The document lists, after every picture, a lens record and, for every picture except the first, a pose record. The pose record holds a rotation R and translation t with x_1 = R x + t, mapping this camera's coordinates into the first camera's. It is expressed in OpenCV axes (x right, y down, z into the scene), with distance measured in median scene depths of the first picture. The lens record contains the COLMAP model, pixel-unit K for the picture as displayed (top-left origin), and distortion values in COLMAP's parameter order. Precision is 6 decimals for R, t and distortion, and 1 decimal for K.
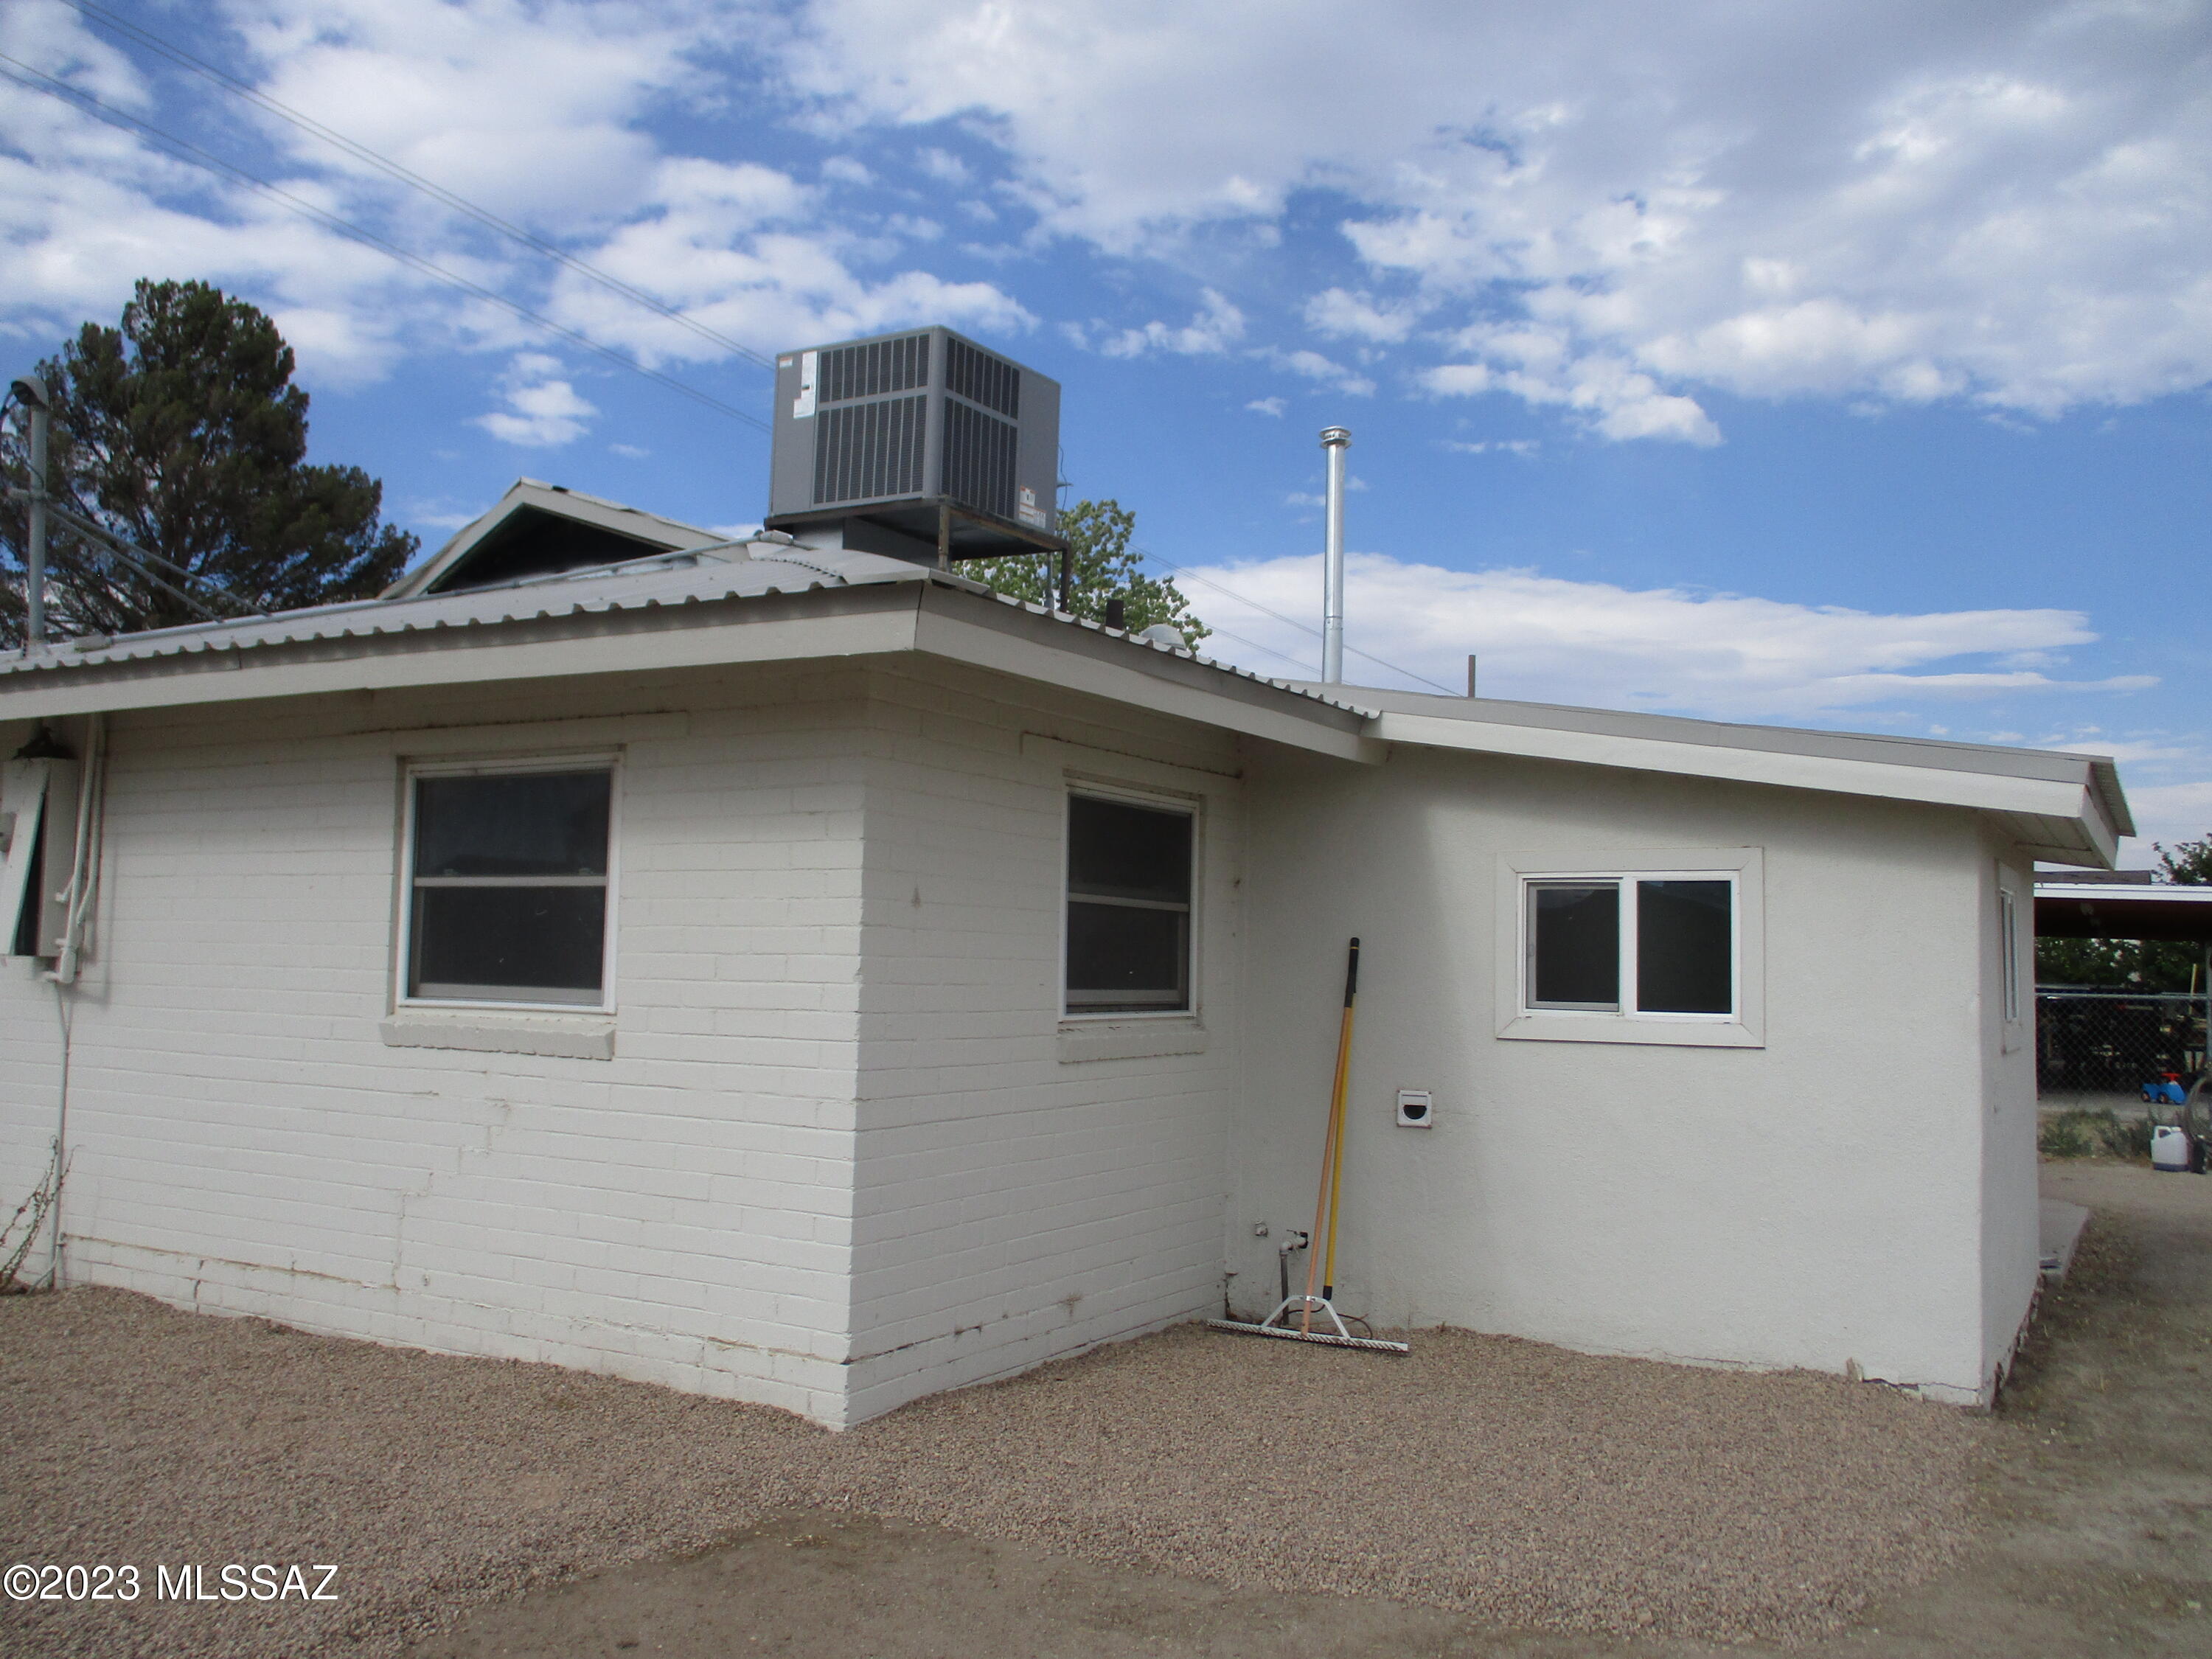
lens RADIAL K [[1873.0, 0, 1103.5], [0, 1873.0, 819.7], [0, 0, 1]] dist [-0.024911, 0.011802]
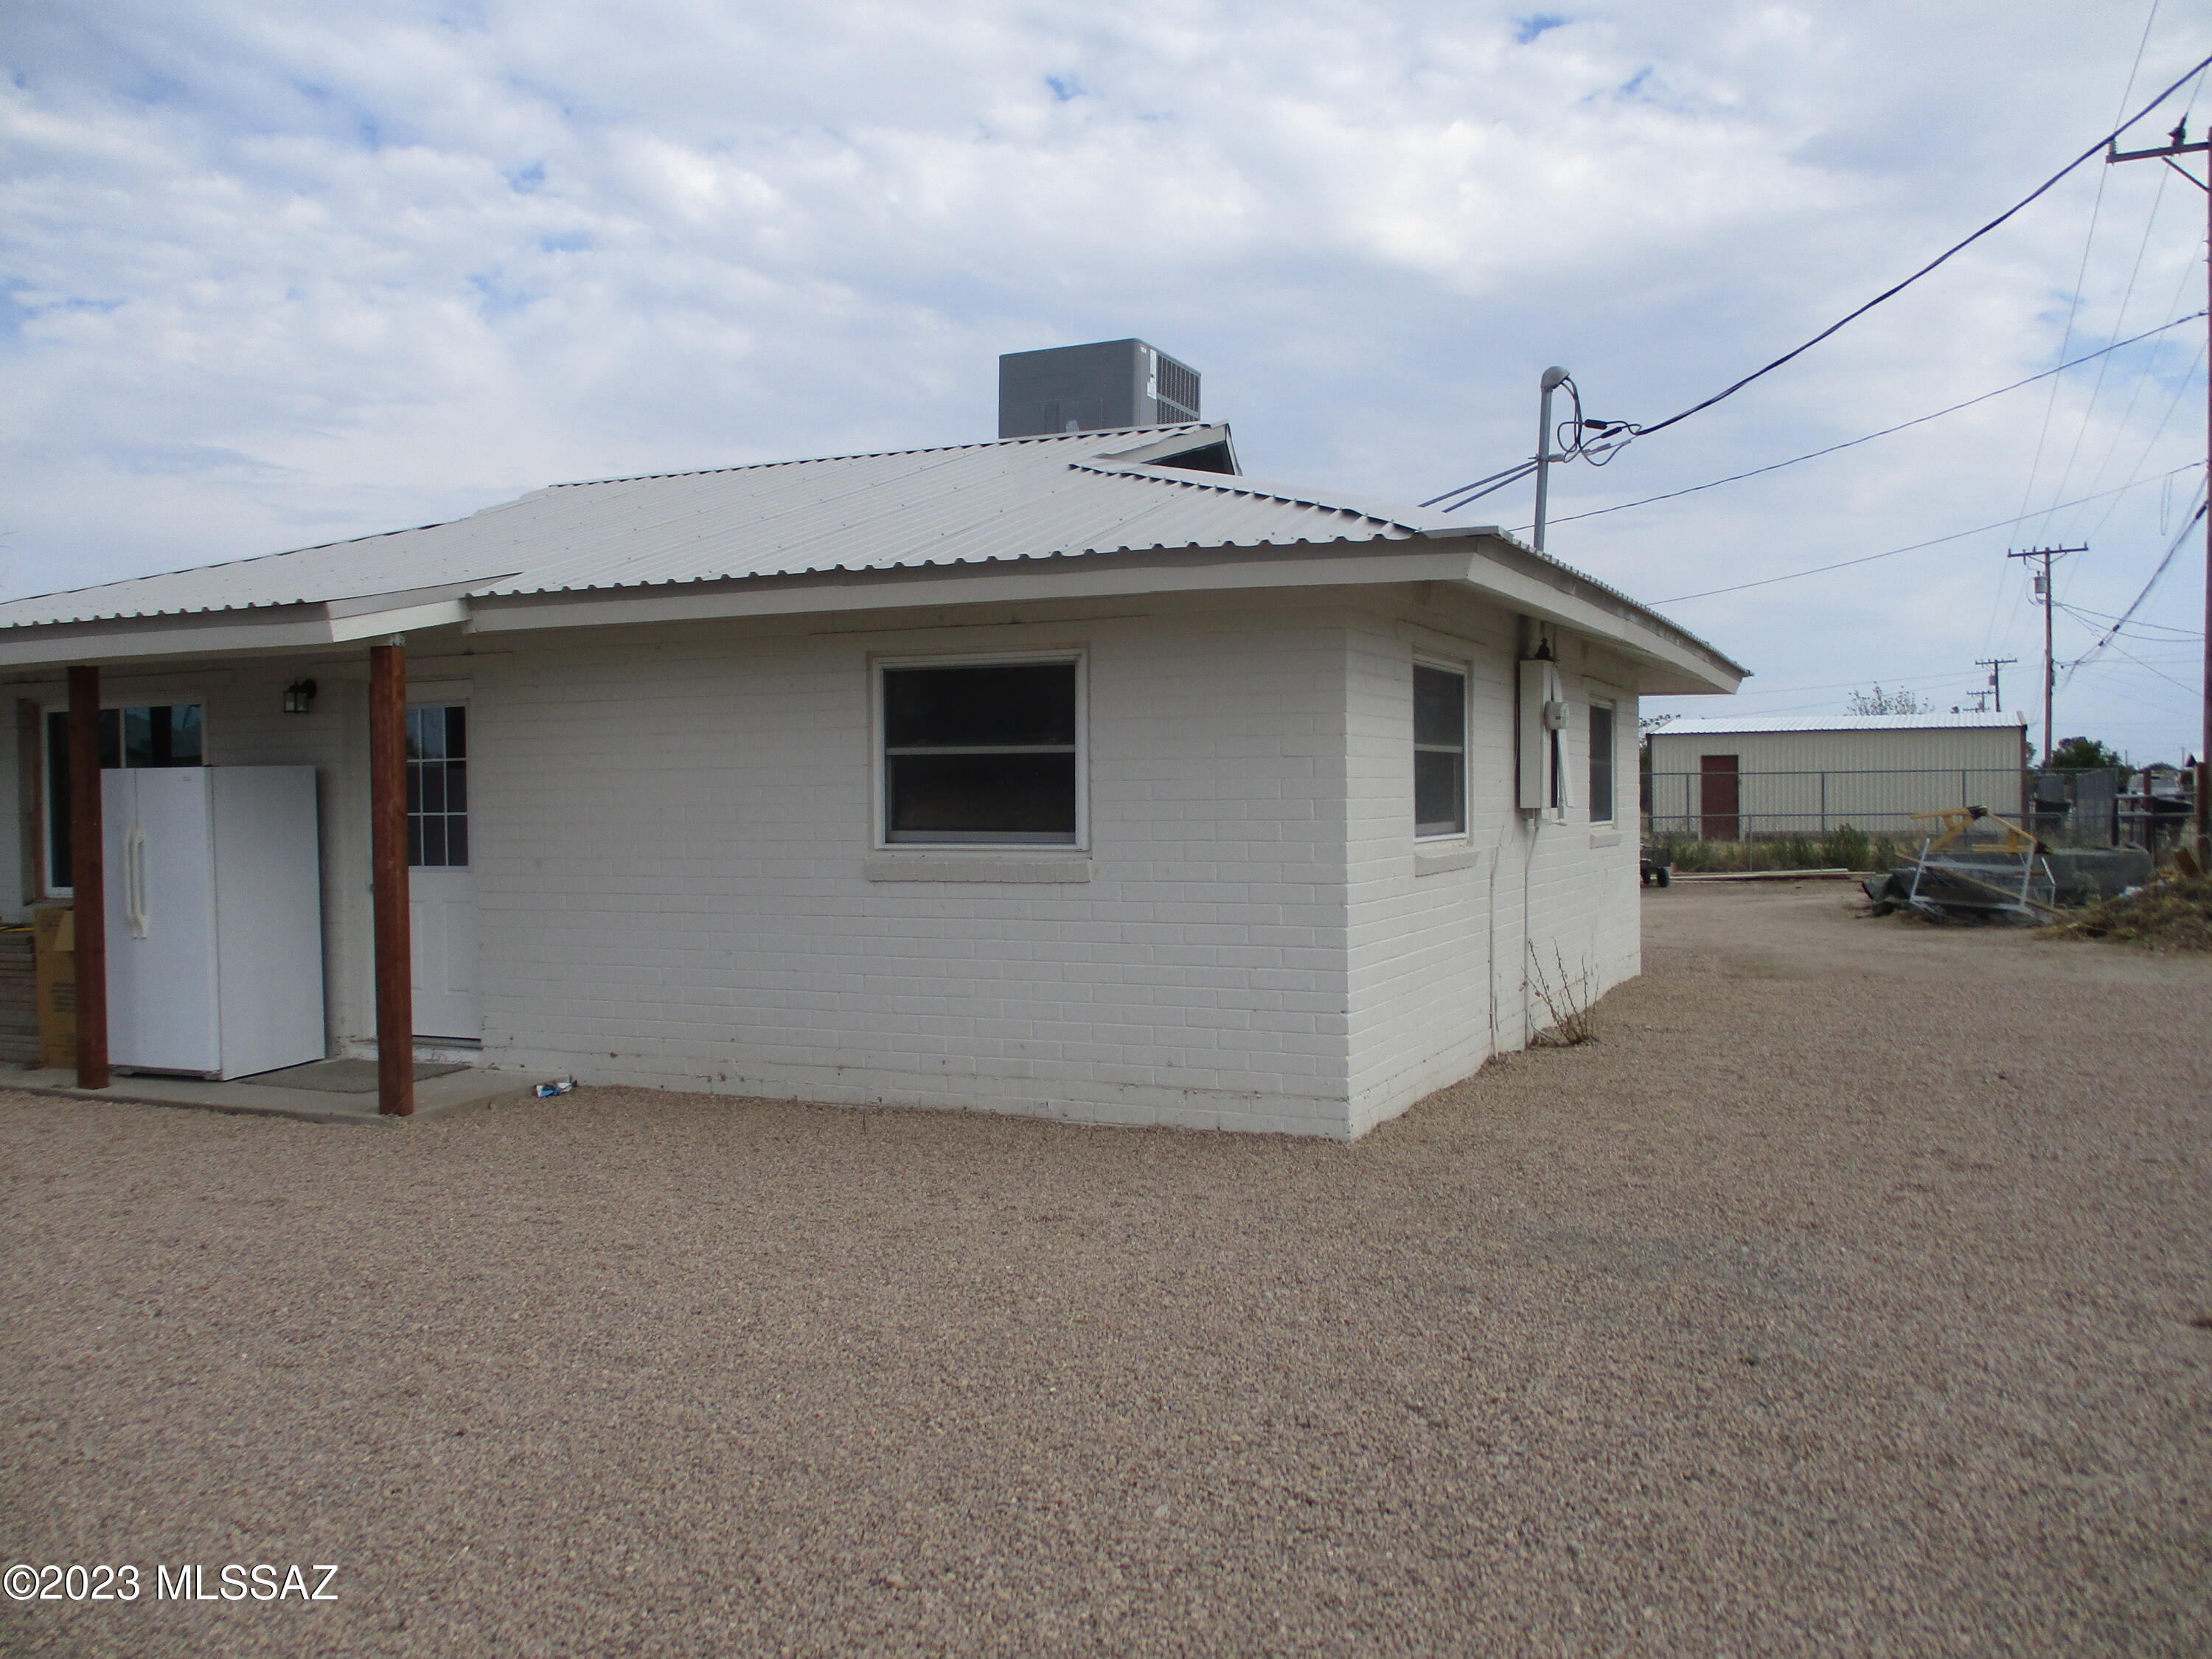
lens RADIAL K [[1873.0, 0, 1111.1], [0, 1873.0, 811.8], [0, 0, 1]] dist [-0.024911, 0.011802]
pose [[0.997005, -0.036933, 0.067946, -0.312025], [0.030390, 0.995020, 0.094930, -0.042518], [-0.071114, -0.092581, 0.993162, -0.265727]]
